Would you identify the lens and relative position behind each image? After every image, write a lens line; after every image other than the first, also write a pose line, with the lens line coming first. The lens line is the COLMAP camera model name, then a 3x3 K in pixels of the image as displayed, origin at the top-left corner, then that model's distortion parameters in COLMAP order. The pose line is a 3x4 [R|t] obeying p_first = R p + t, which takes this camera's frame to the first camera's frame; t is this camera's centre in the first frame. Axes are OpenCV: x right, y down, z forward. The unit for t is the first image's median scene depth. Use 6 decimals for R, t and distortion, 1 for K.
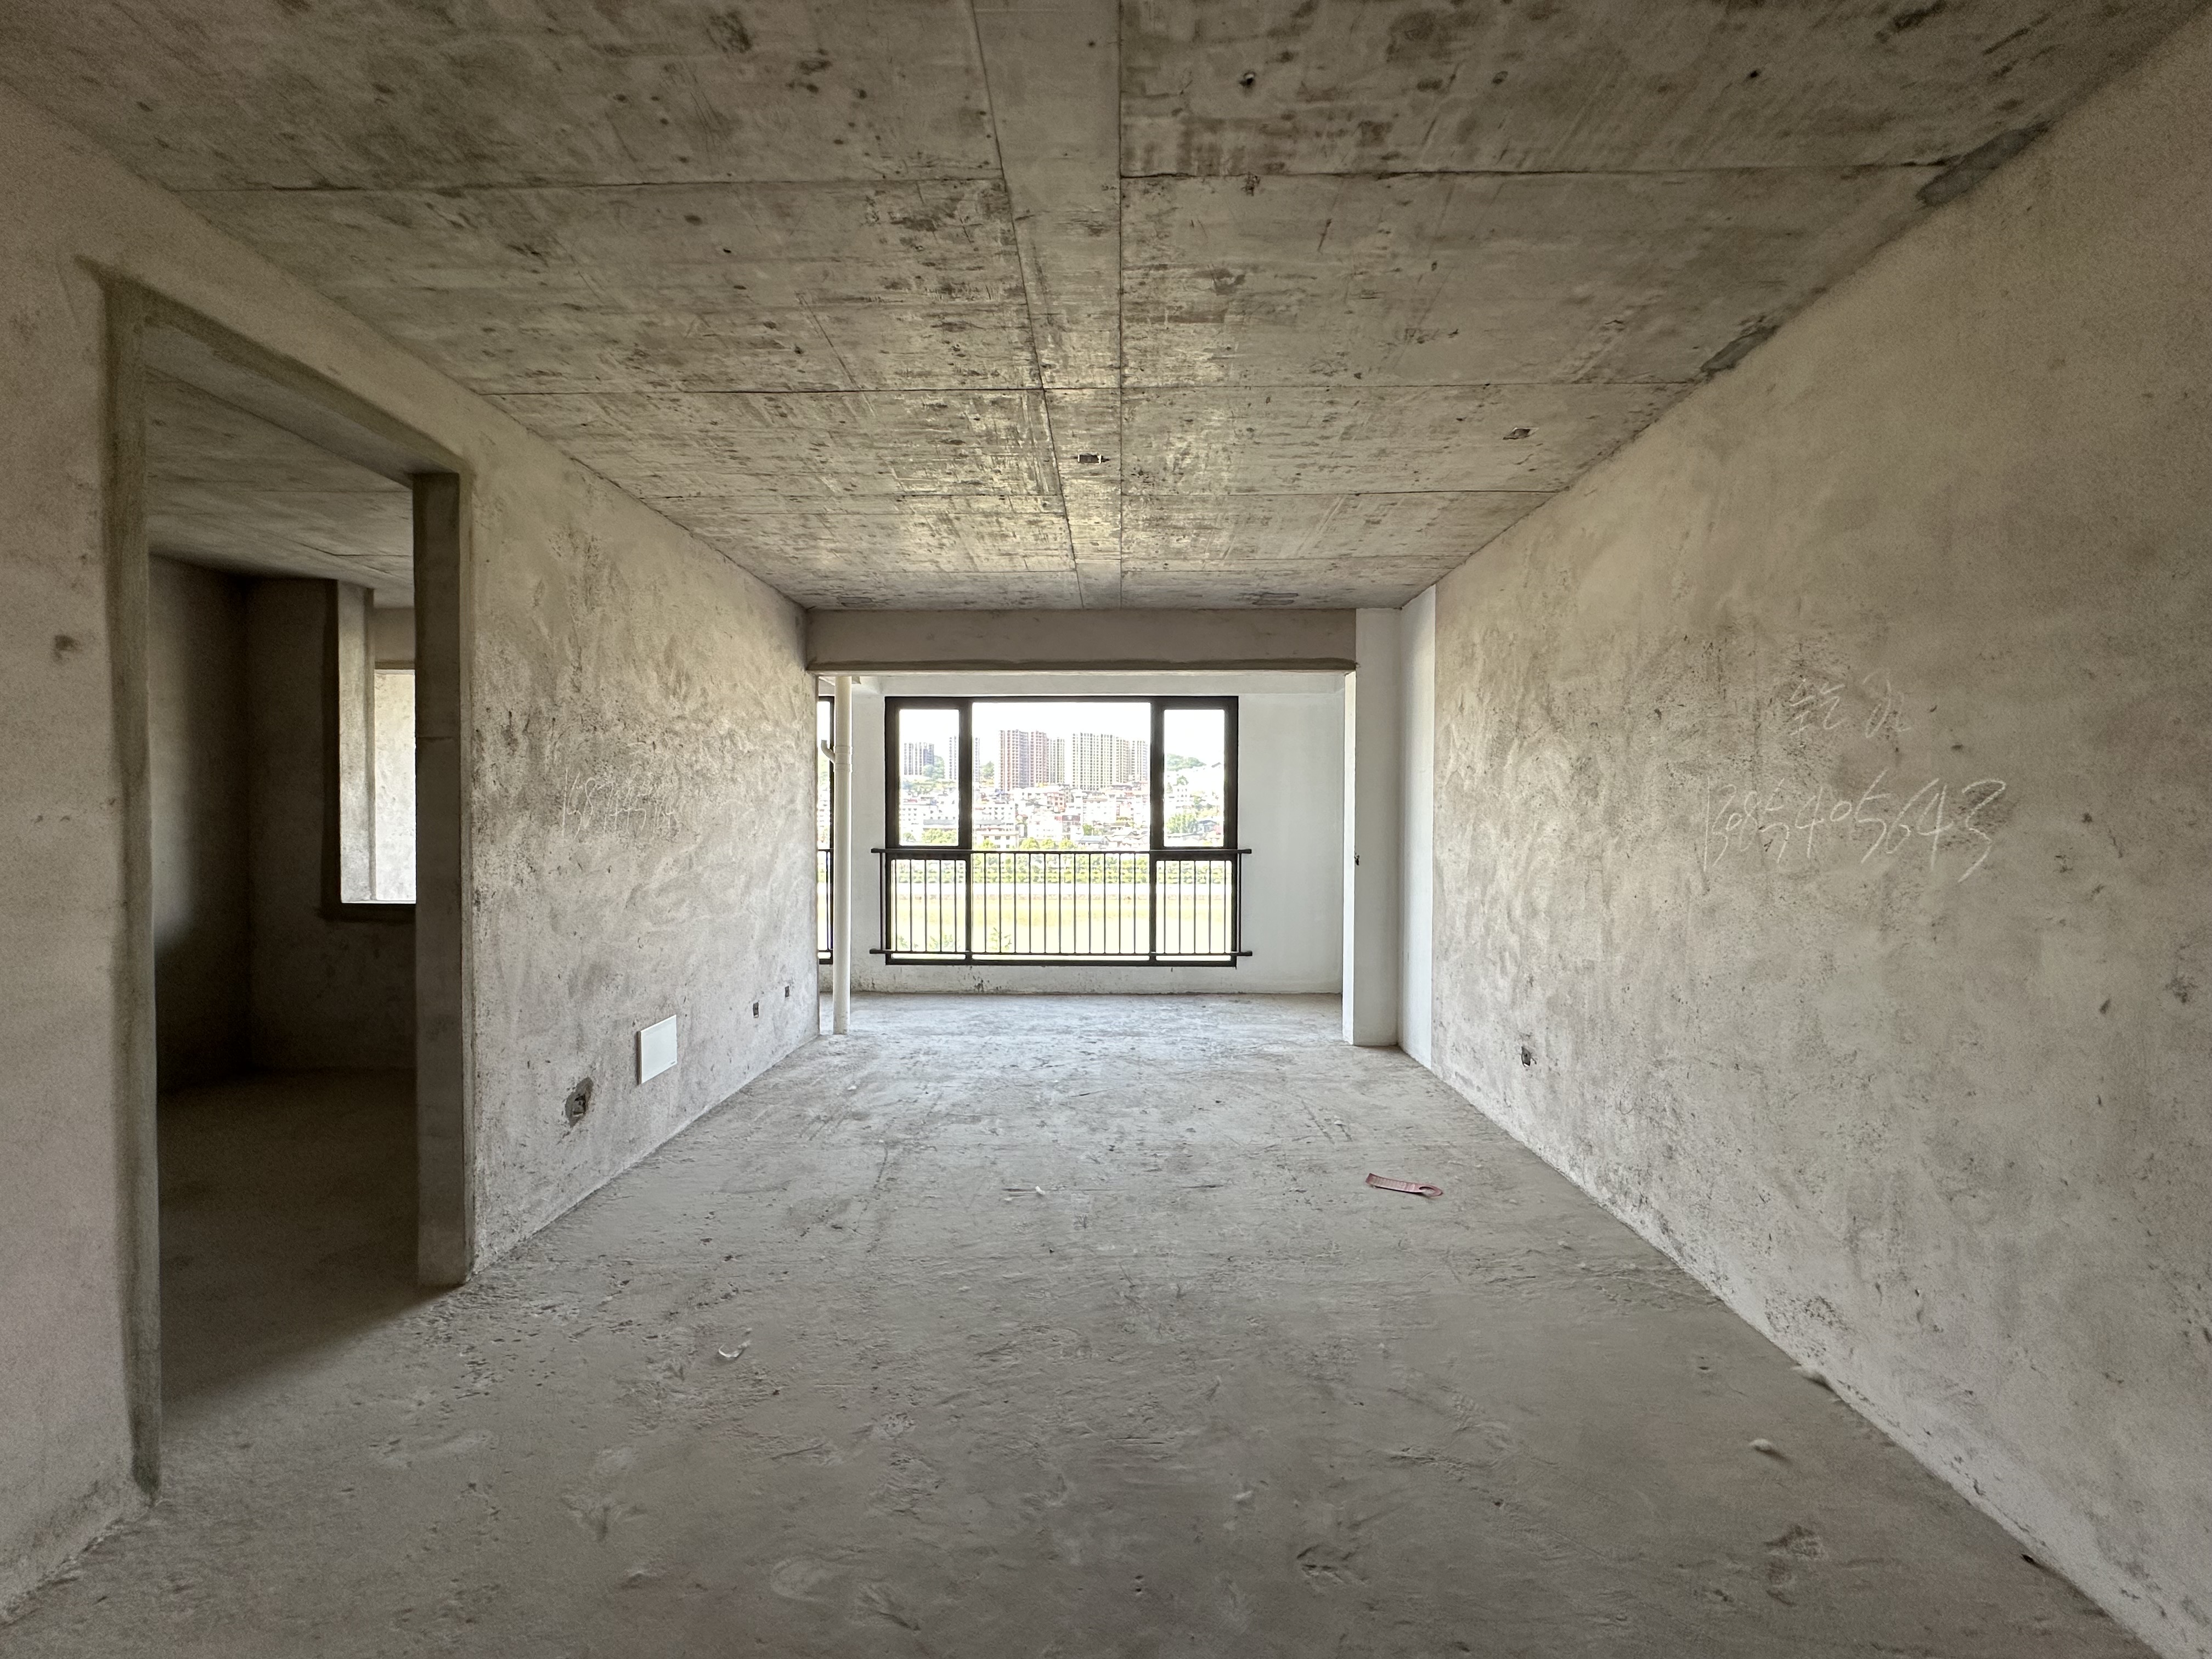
lens RADIAL K [[886.3, 0, 1108.8], [0, 886.3, 836.0], [0, 0, 1]] dist [-0.000900, -0.000159]
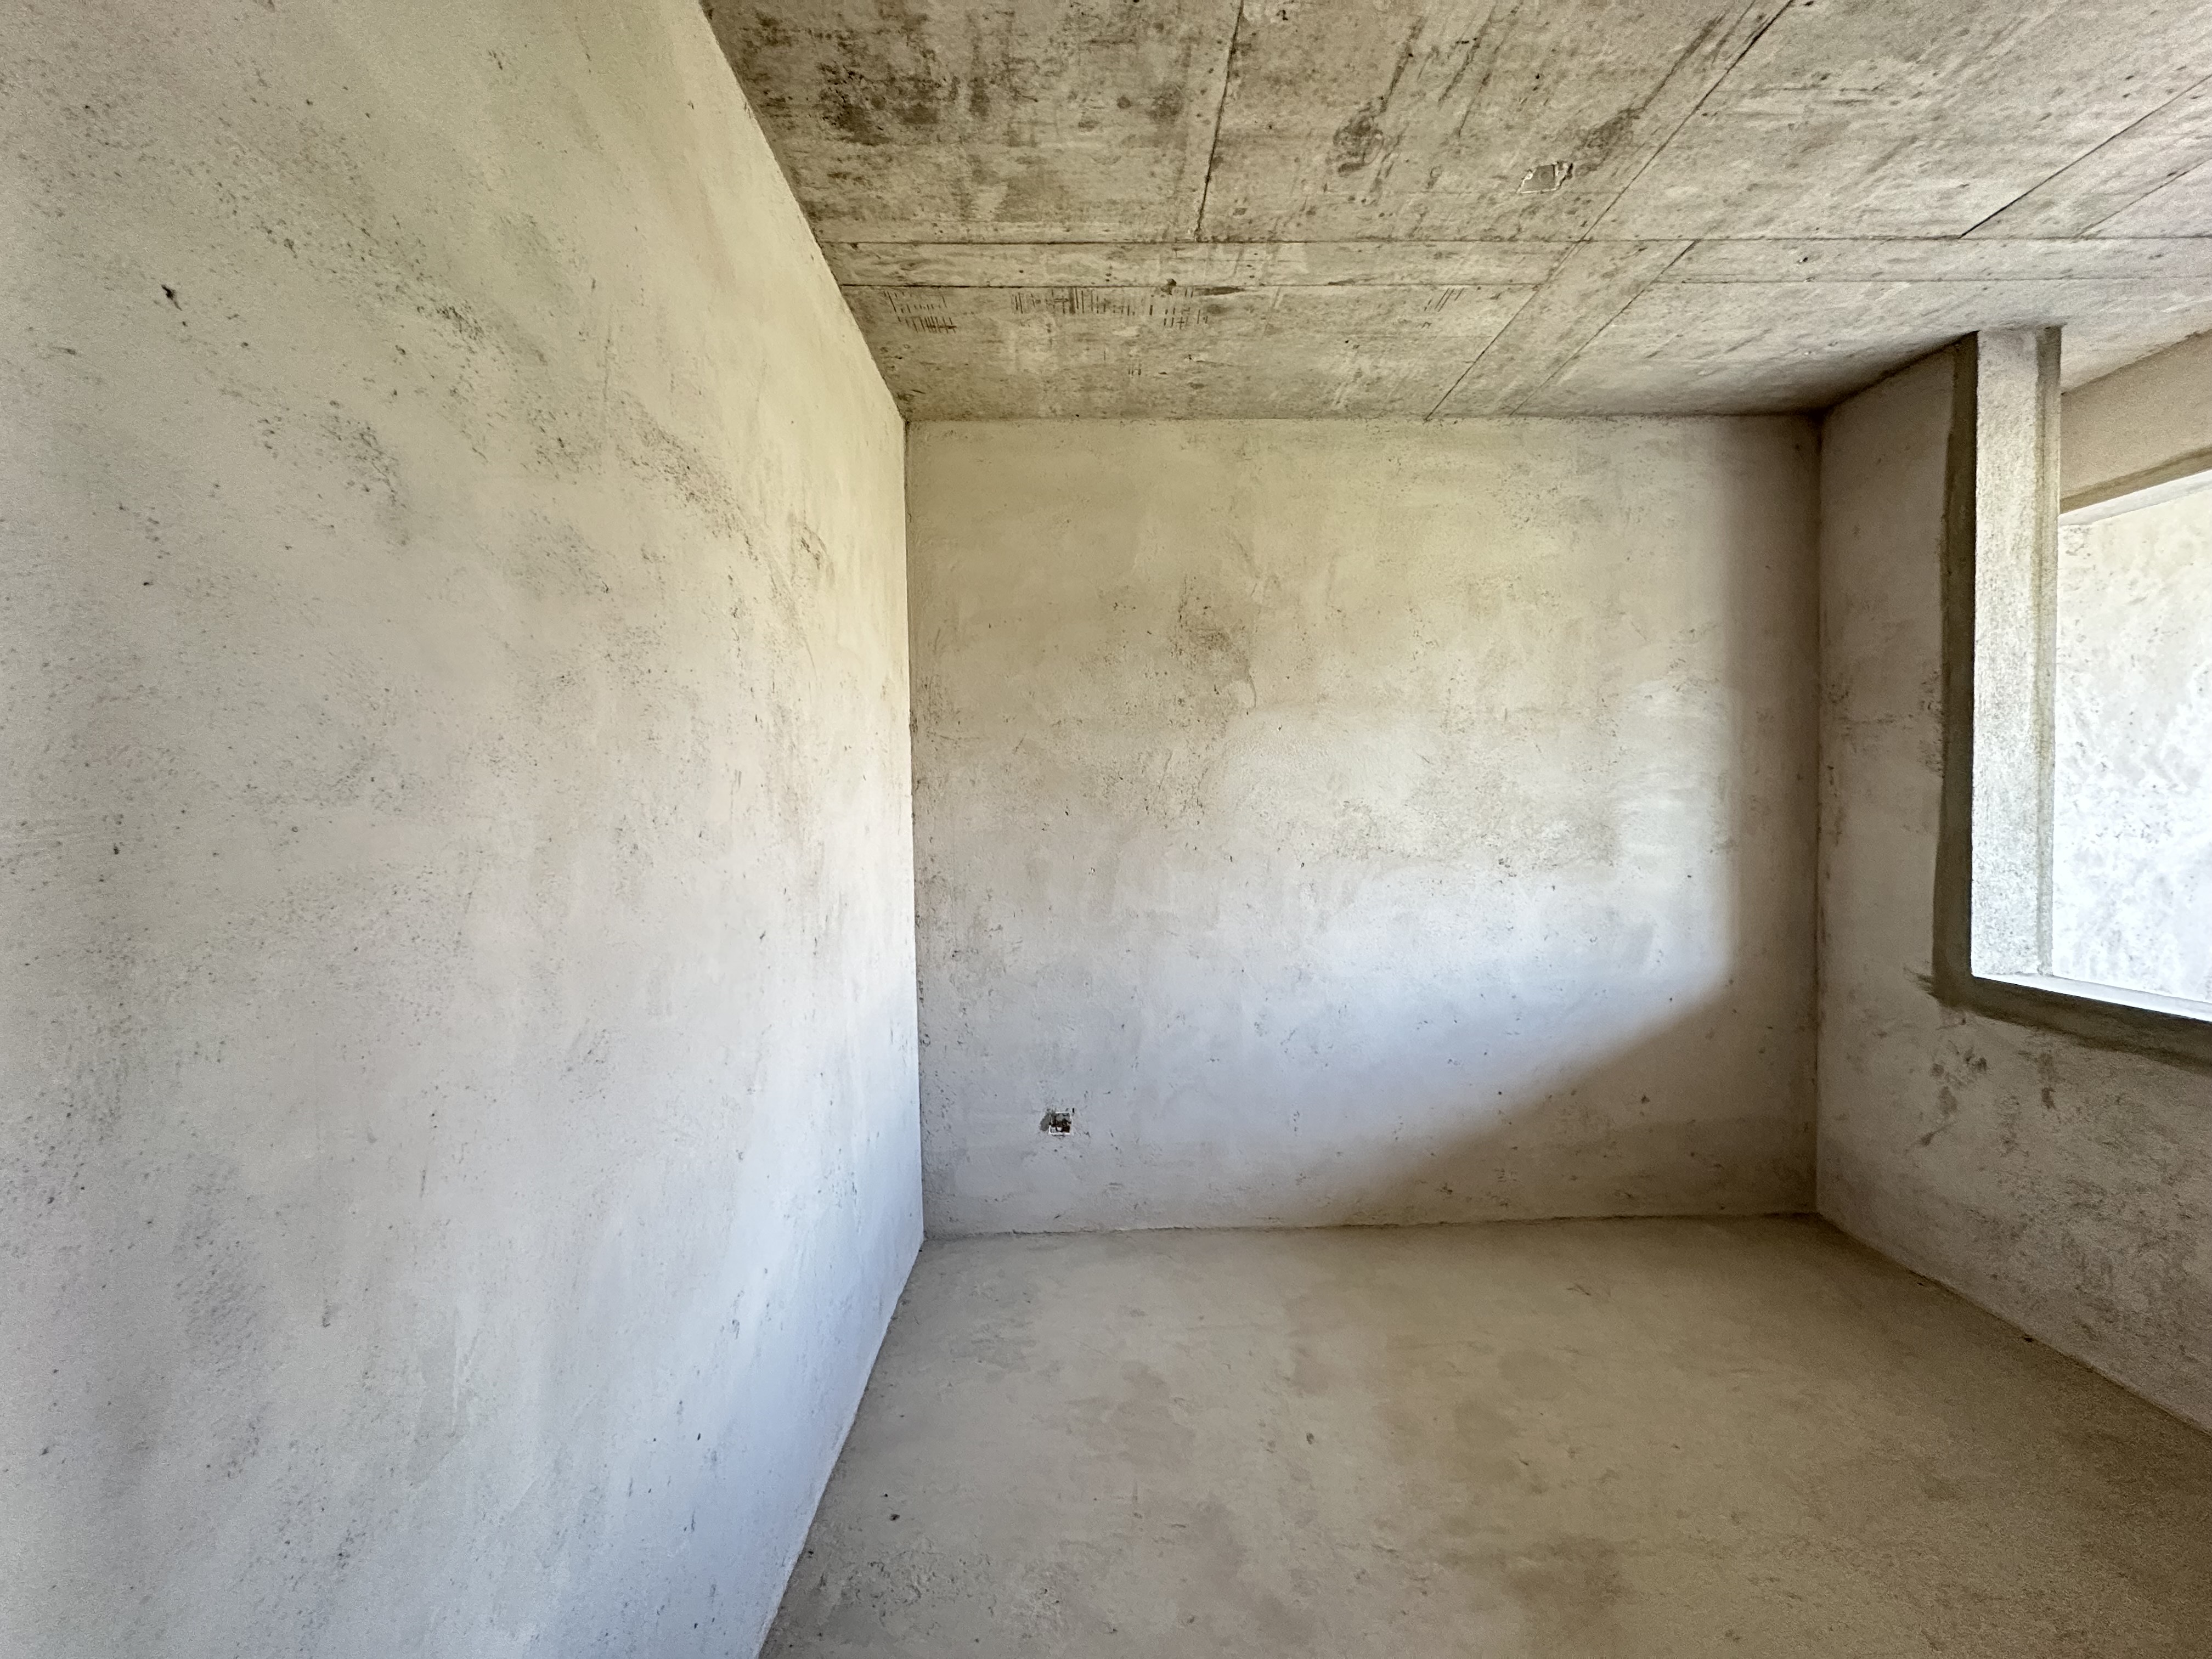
lens RADIAL K [[886.3, 0, 1107.6], [0, 886.3, 831.9], [0, 0, 1]] dist [-0.000900, -0.000159]
pose [[0.048405, 0.022206, -0.998581, -0.381141], [-0.000603, 0.999753, 0.022202, -0.017357], [0.998828, -0.000473, 0.048406, 0.474306]]
